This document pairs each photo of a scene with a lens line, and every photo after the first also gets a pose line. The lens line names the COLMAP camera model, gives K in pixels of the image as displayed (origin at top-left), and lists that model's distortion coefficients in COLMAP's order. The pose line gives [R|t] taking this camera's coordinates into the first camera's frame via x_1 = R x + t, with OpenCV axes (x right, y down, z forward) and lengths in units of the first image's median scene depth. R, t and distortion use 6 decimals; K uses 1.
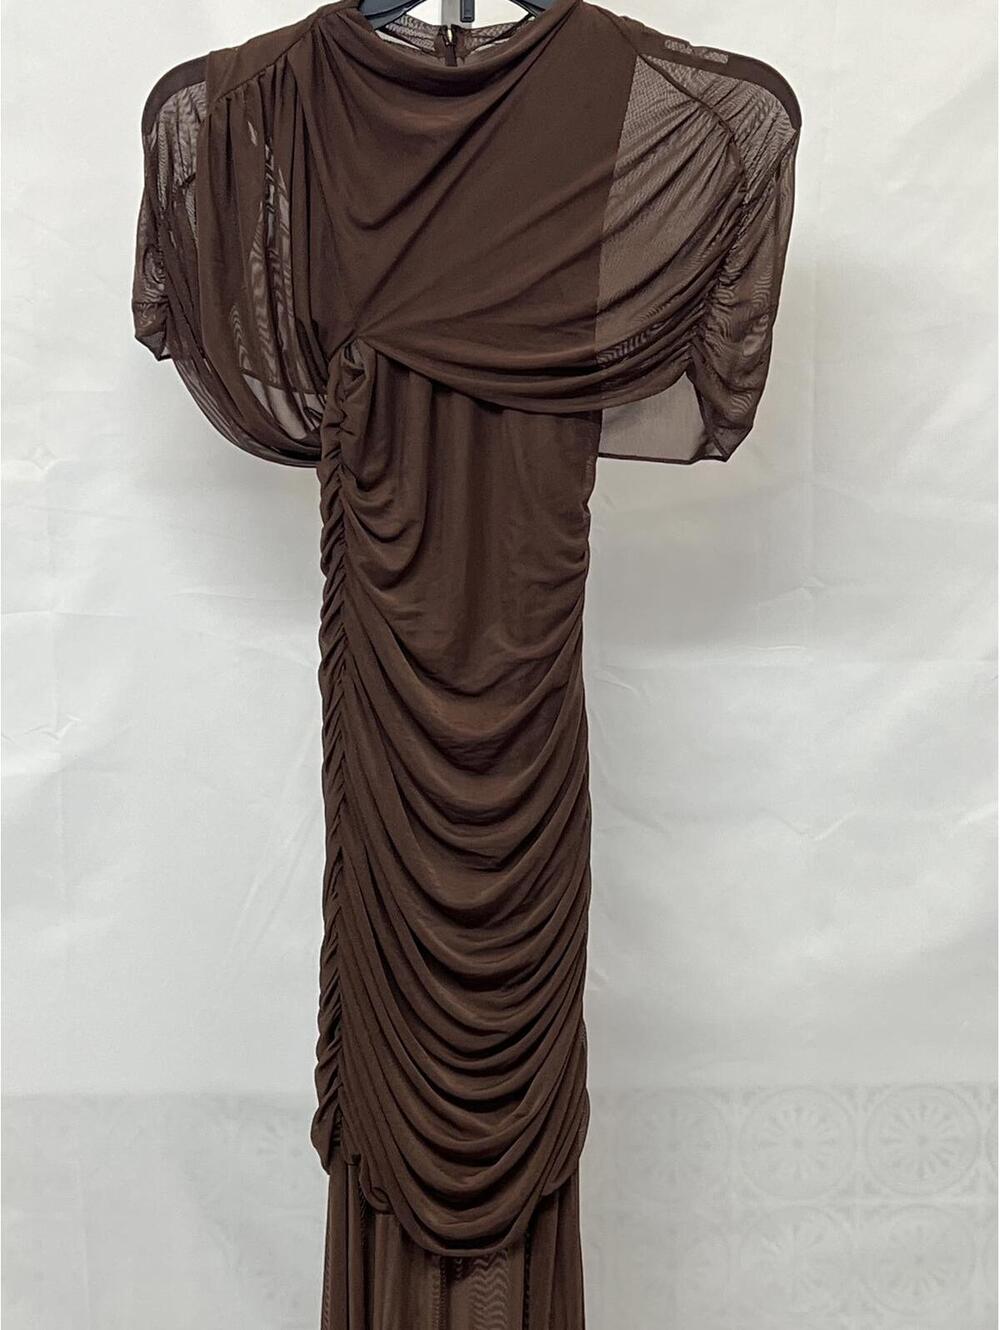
lens RADIAL K [[2396.7, 0, 520.3], [0, 2396.7, 698.8], [0, 0, 1]] dist [0.114866, 0.000000]
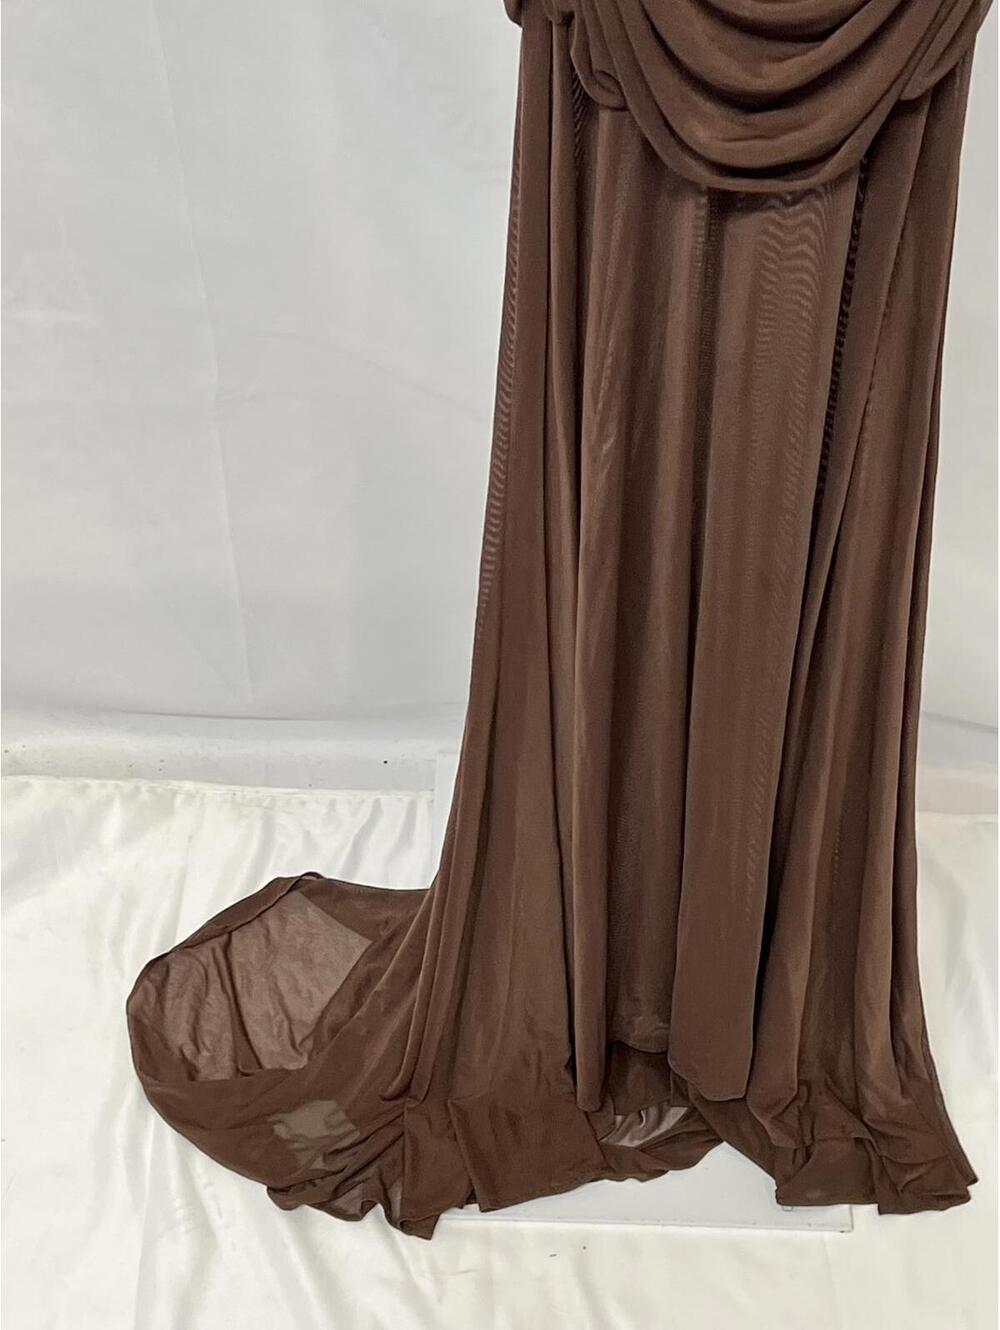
lens RADIAL K [[2396.7, 0, 493.1], [0, 2396.7, 679.8], [0, 0, 1]] dist [0.114866, 0.000000]
pose [[0.991010, 0.084852, -0.103441, -0.014730], [-0.010785, 0.821308, 0.570384, 0.000739], [0.133355, -0.564140, 0.814839, 0.459530]]
